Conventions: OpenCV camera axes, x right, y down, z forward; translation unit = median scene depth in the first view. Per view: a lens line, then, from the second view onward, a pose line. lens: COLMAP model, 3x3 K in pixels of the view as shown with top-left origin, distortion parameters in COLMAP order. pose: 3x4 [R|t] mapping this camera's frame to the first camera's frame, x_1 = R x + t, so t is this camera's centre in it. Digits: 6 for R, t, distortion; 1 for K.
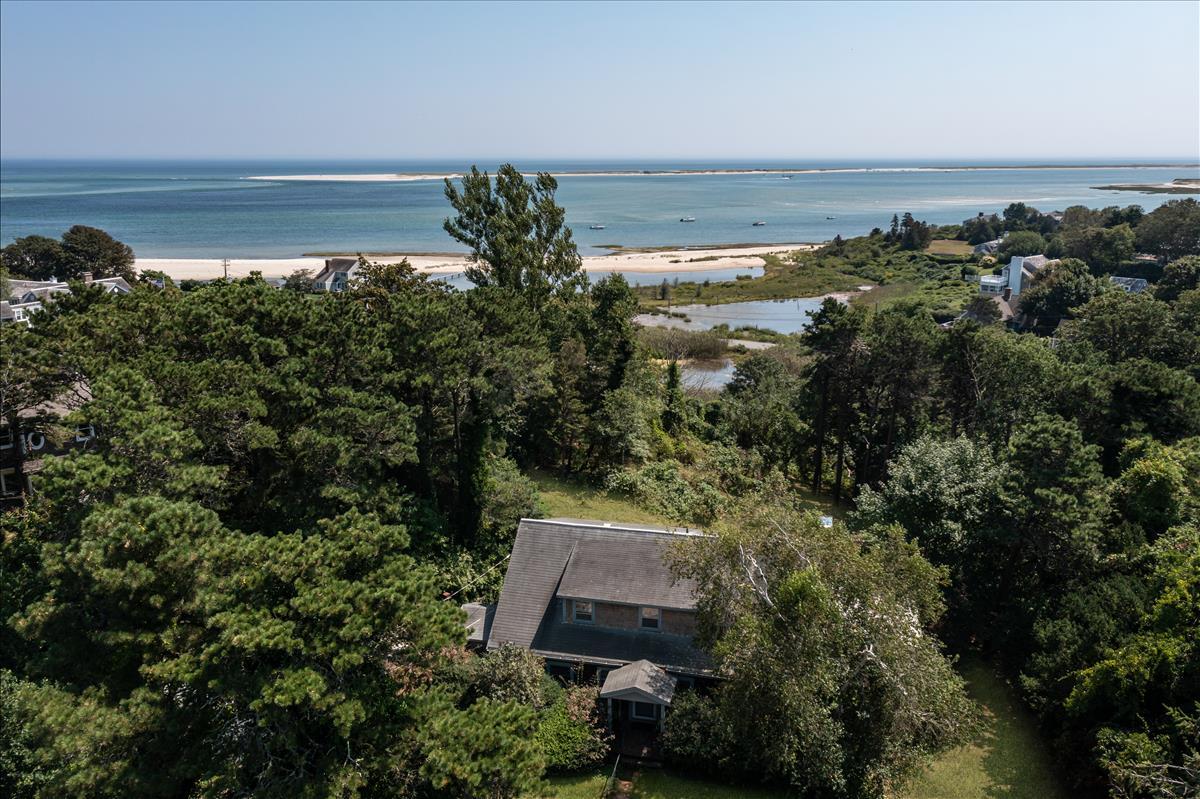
lens RADIAL K [[985.7, 0, 600.0], [0, 985.7, 399.5], [0, 0, 1]] dist [0.000991, 0.007326]
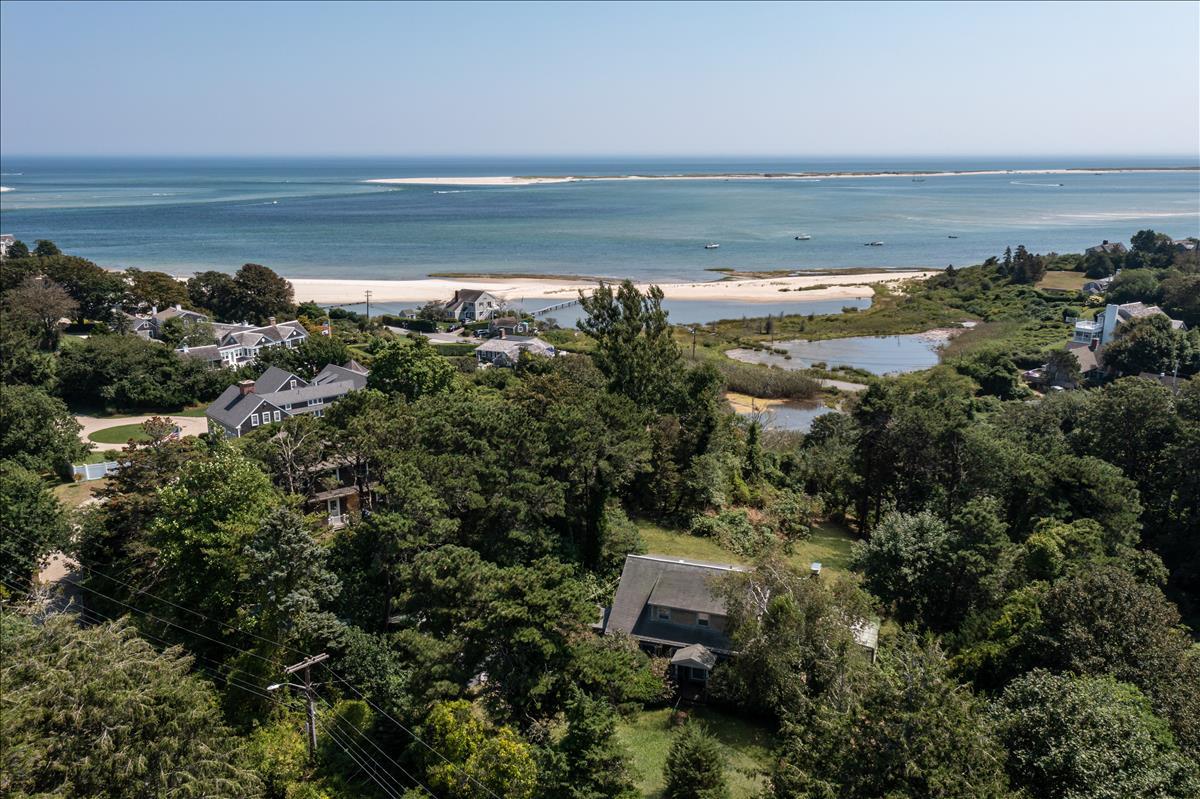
lens RADIAL K [[1212.3, 0, 600.0], [0, 1212.3, 399.5], [0, 0, 1]] dist [-0.024966, 0.122608]
pose [[0.994026, 0.032899, -0.104067, 0.053276], [-0.030502, 0.999233, 0.024537, -0.132647], [0.104794, -0.021216, 0.994268, -0.712285]]
